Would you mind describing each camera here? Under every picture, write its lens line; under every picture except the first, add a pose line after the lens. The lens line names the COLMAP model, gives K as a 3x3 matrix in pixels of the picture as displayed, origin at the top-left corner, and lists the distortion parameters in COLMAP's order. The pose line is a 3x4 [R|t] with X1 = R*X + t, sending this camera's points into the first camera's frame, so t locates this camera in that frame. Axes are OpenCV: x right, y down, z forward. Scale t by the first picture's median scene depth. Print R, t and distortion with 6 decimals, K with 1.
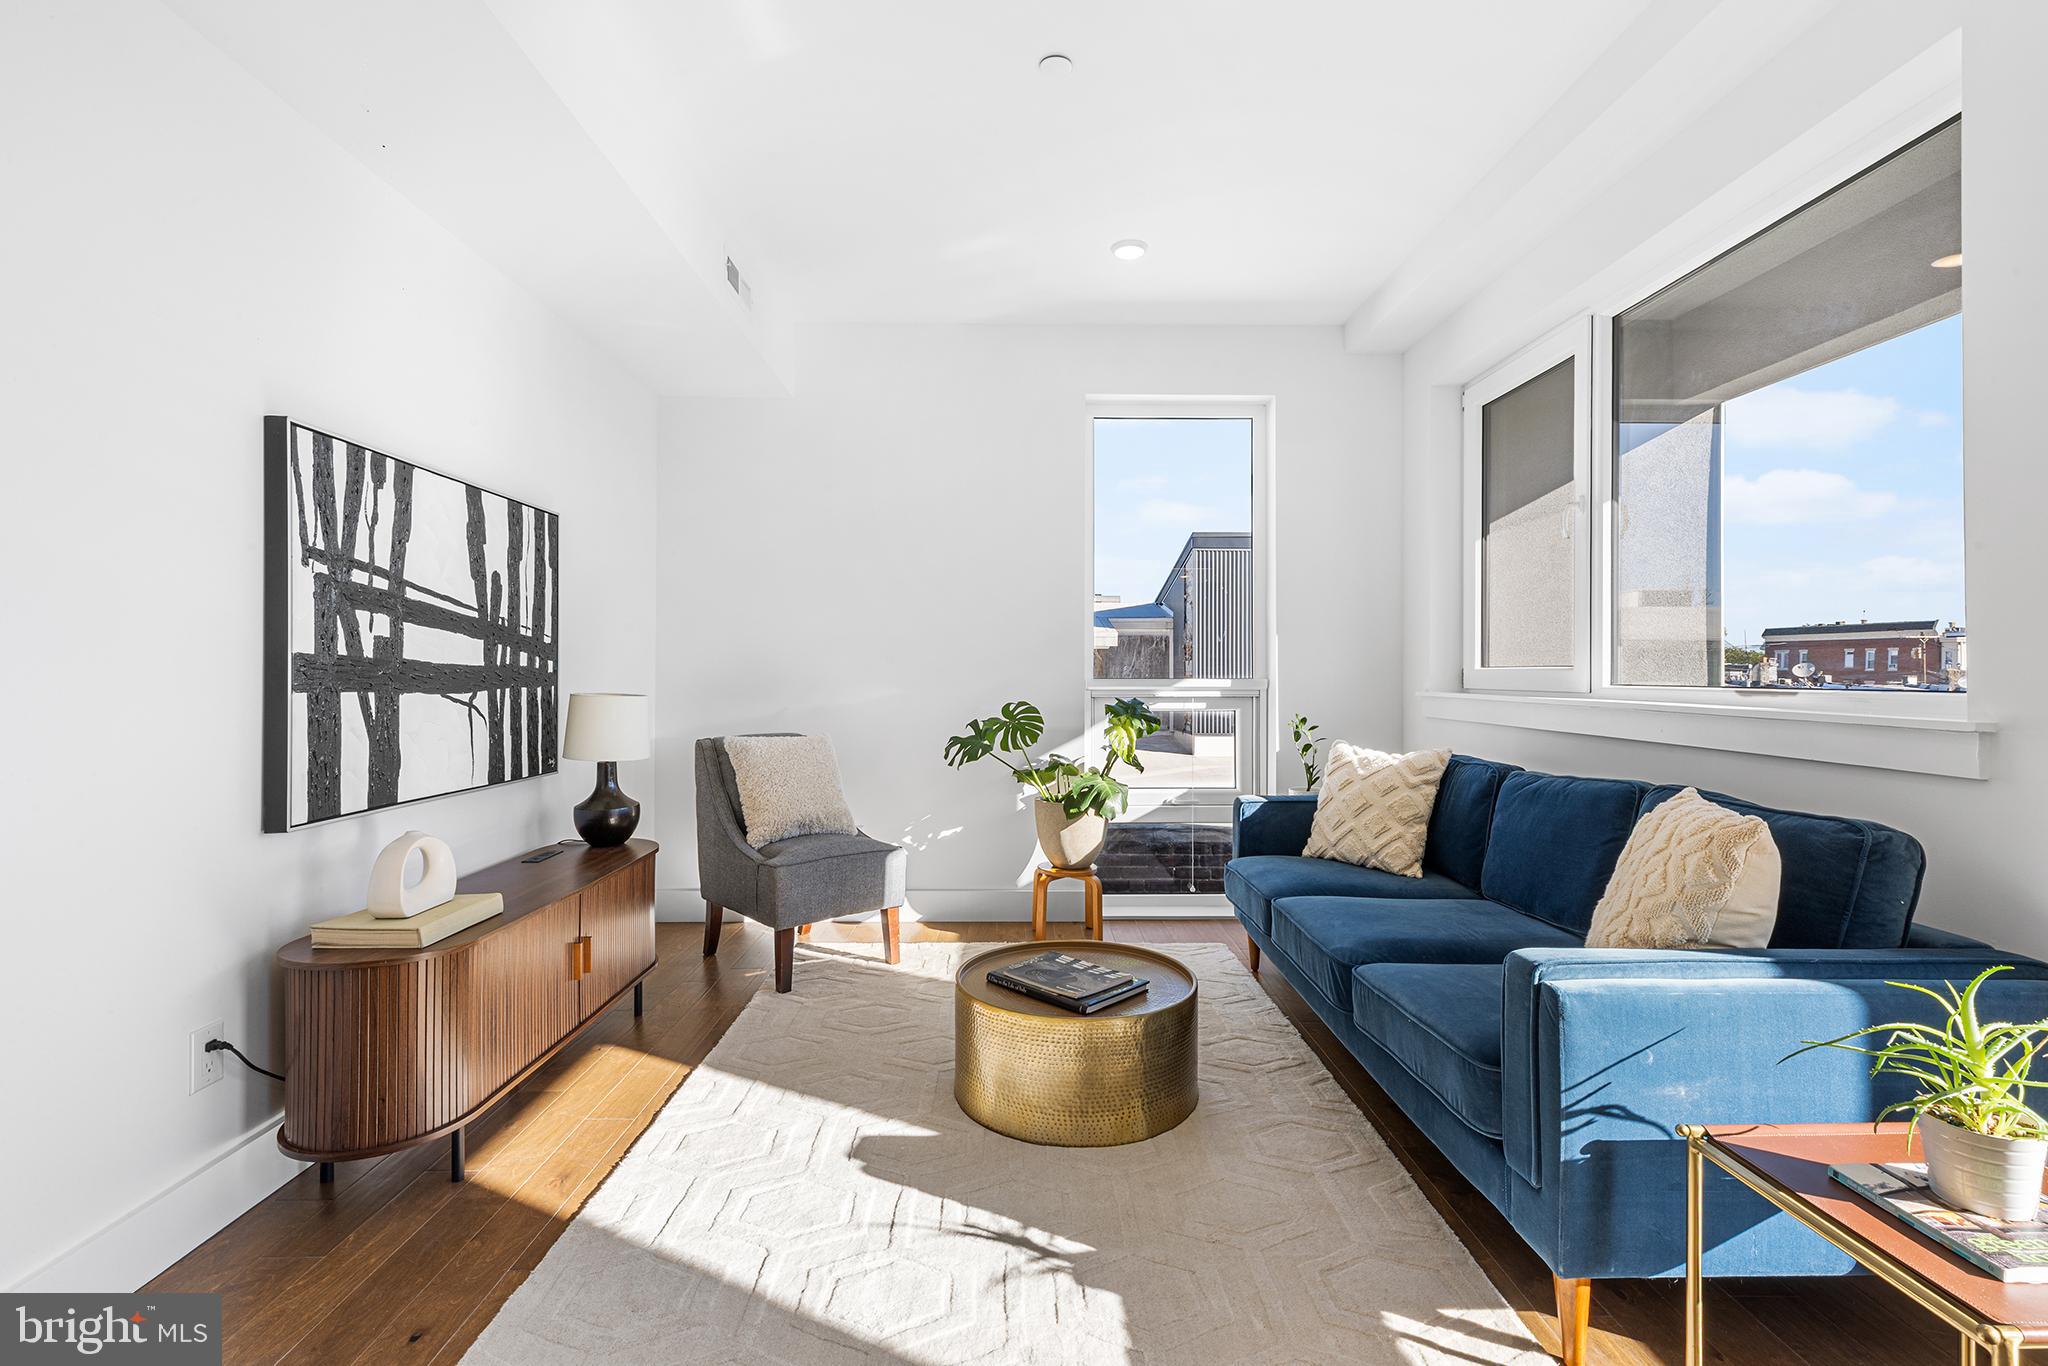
lens RADIAL K [[948.2, 0, 1028.8], [0, 948.2, 664.0], [0, 0, 1]] dist [0.008904, -0.002063]
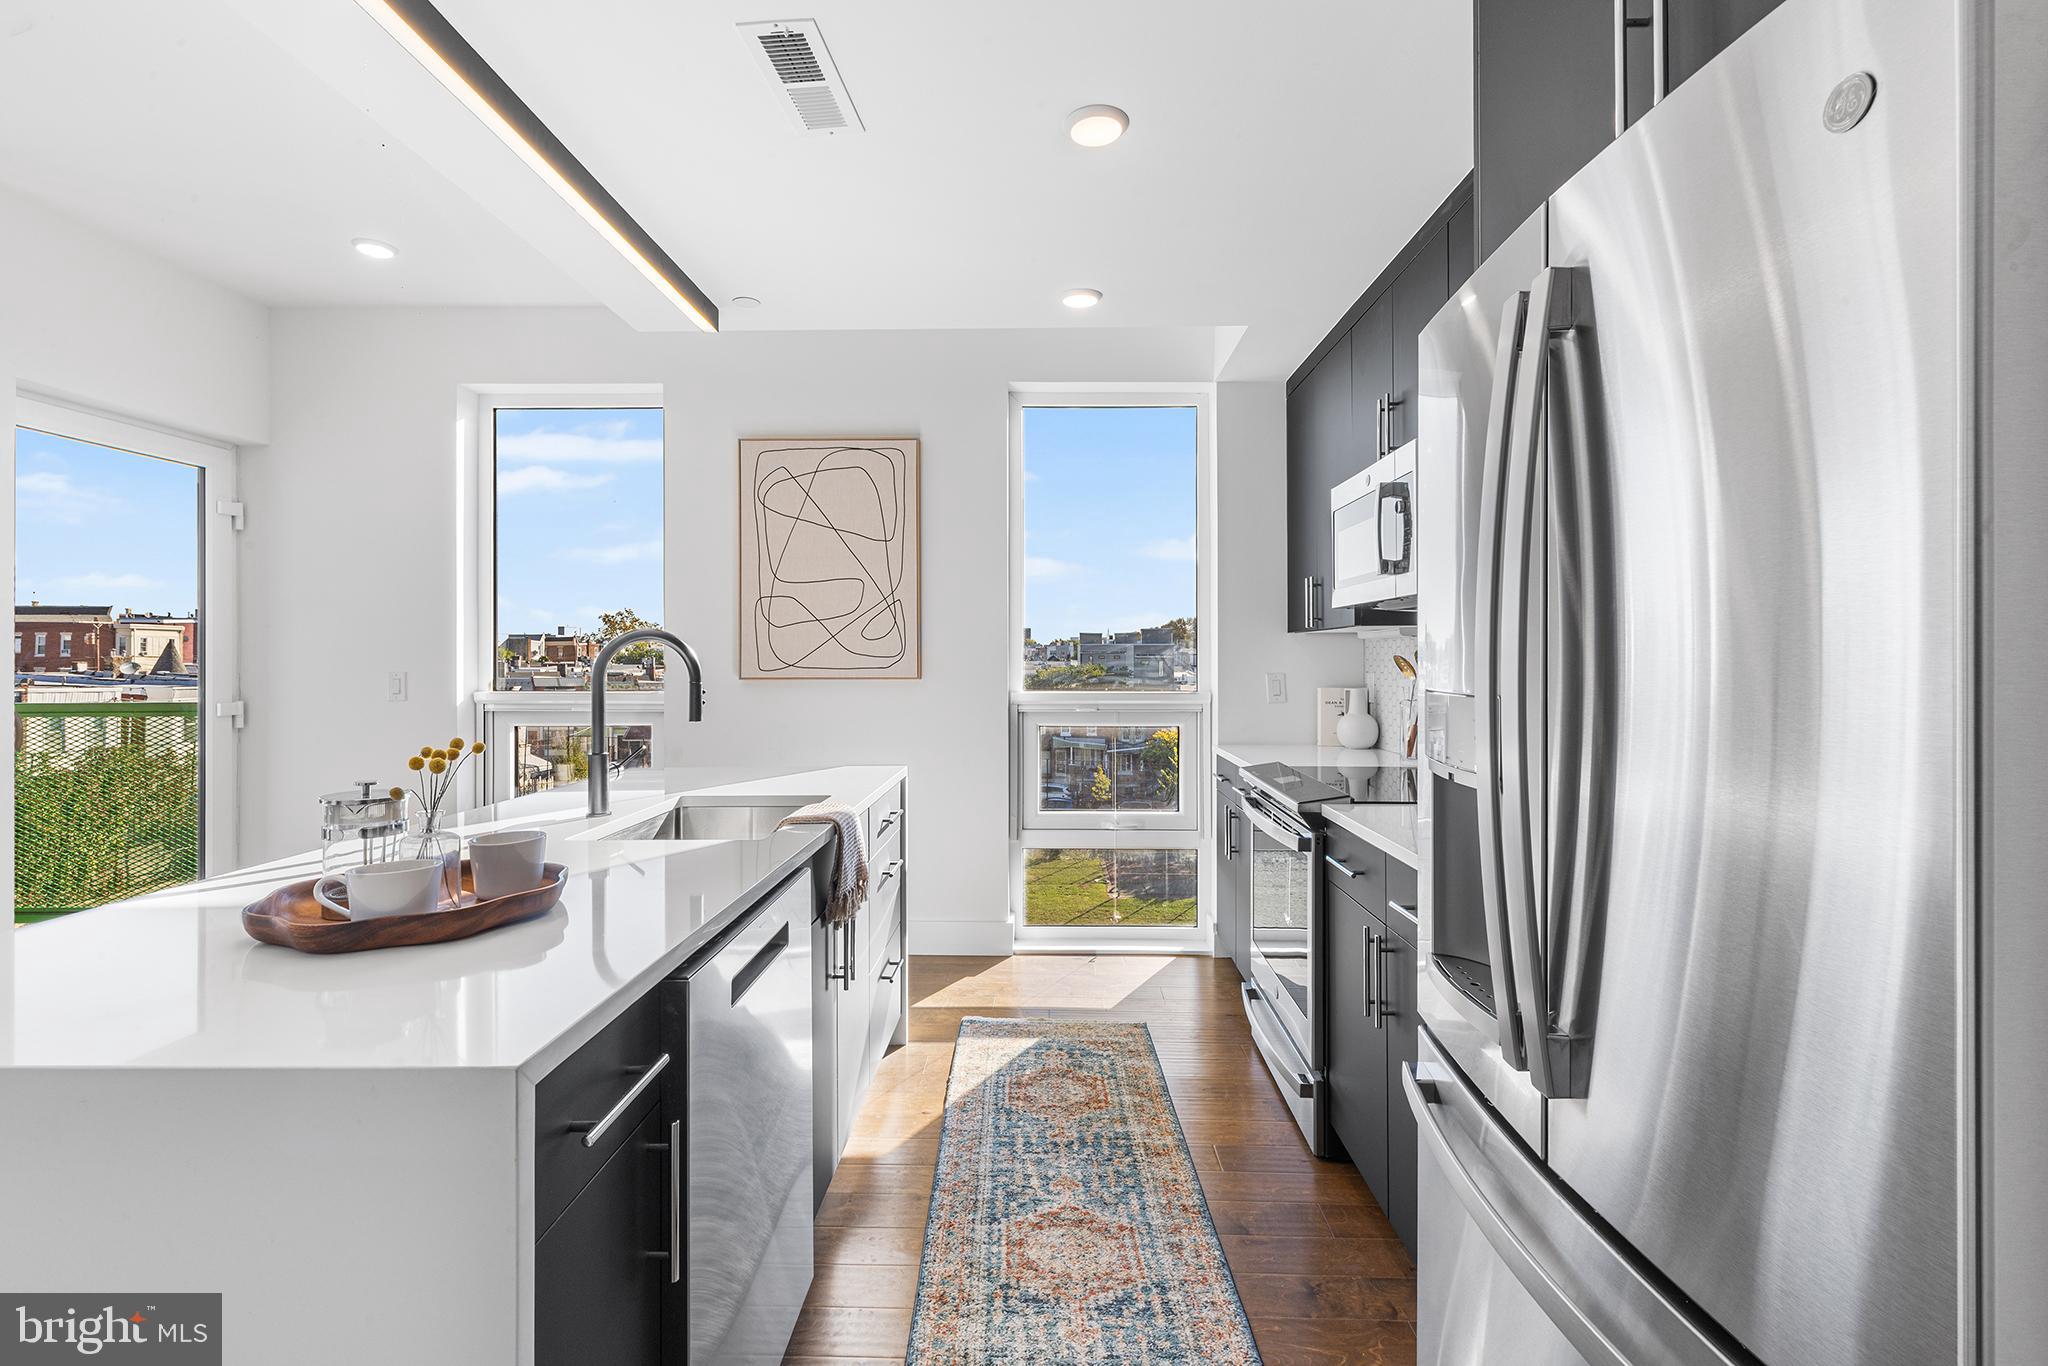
lens RADIAL K [[948.2, 0, 1022.3], [0, 948.2, 657.4], [0, 0, 1]] dist [0.008904, -0.002063]
pose [[0.049469, -0.001767, 0.998774, -0.282108], [-0.006498, 0.999977, 0.002091, -0.045379], [-0.998755, -0.006594, 0.049457, -0.695671]]
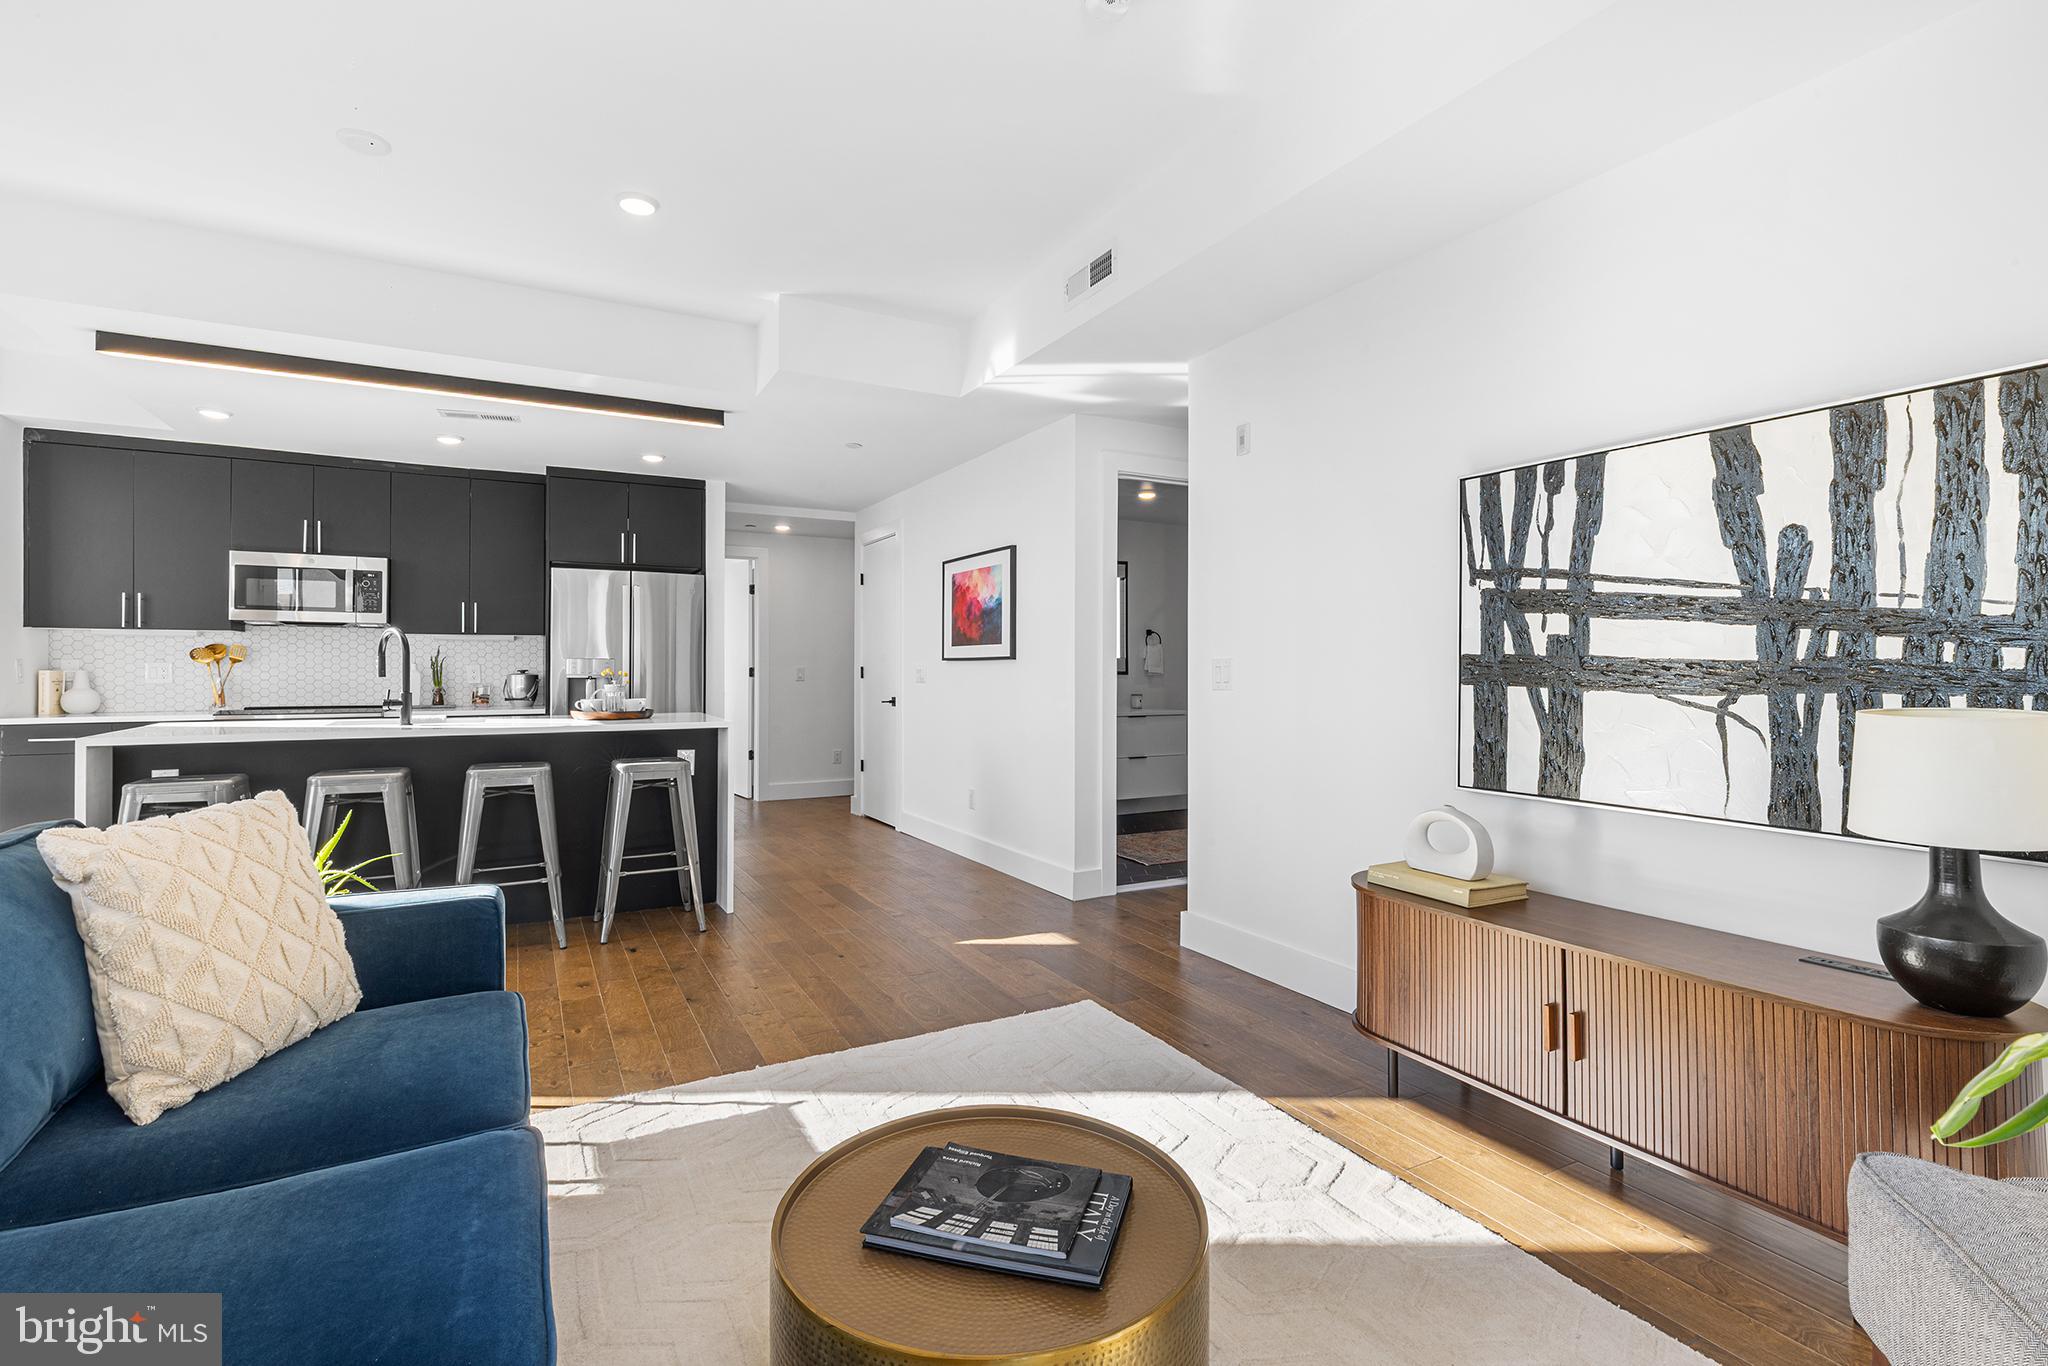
lens RADIAL K [[948.2, 0, 1027.1], [0, 948.2, 664.1], [0, 0, 1]] dist [0.008904, -0.002063]
pose [[-0.890367, -0.006117, -0.455203, 0.271208], [0.000891, 0.999884, -0.015179, 0.015913], [0.455243, -0.013921, -0.890258, 1.434132]]
